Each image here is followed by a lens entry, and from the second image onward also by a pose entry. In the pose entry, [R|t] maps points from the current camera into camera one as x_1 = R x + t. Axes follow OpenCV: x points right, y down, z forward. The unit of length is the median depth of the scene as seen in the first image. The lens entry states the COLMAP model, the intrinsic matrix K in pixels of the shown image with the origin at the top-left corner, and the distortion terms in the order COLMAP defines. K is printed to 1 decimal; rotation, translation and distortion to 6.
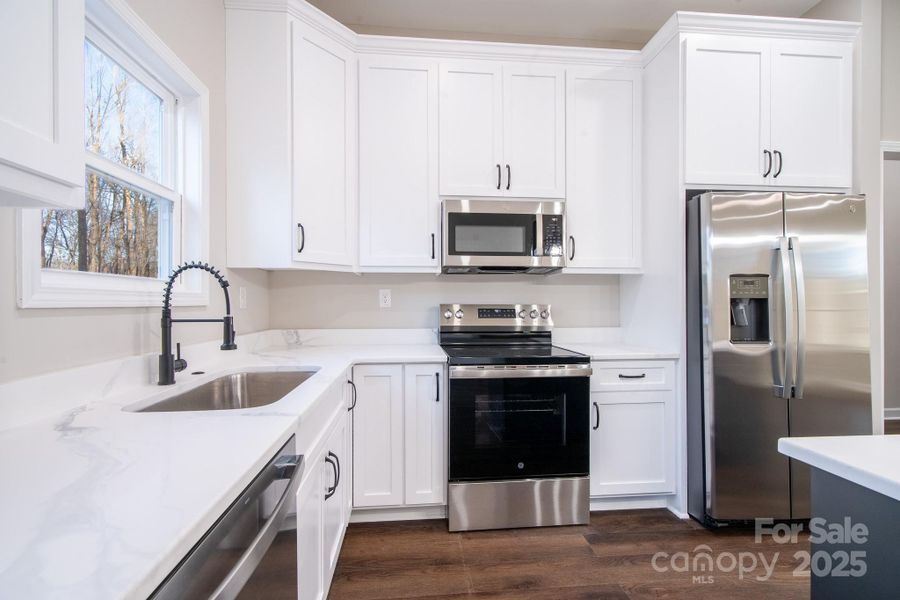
lens RADIAL K [[401.9, 0, 450.0], [0, 401.9, 300.0], [0, 0, 1]] dist [-0.000261, -0.000126]
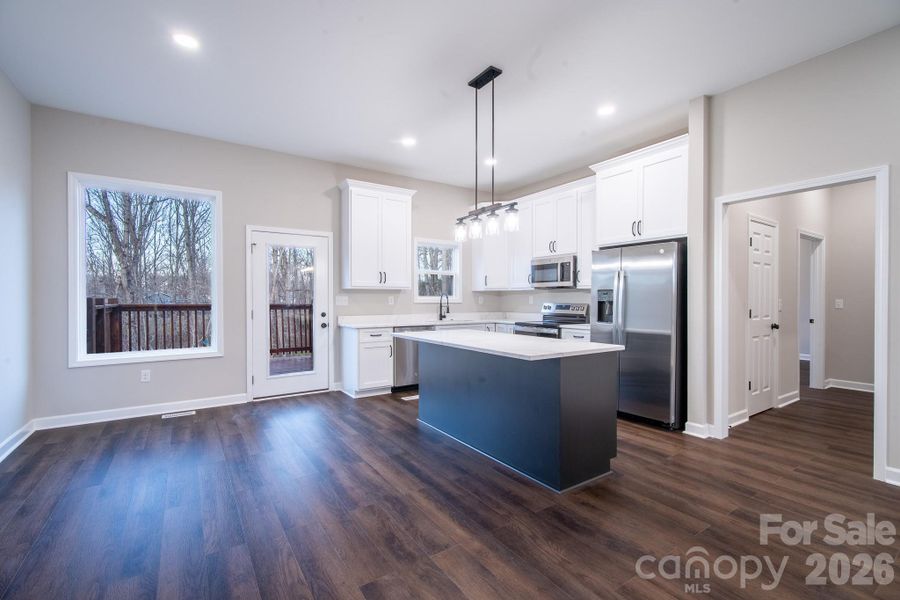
lens RADIAL K [[401.9, 0, 450.0], [0, 401.9, 300.0], [0, 0, 1]] dist [-0.000261, -0.000126]
pose [[0.476708, 0.001269, -0.879061, 1.878321], [0.003323, 0.999989, 0.003246, -0.017178], [0.879055, -0.004469, 0.476699, -0.589051]]
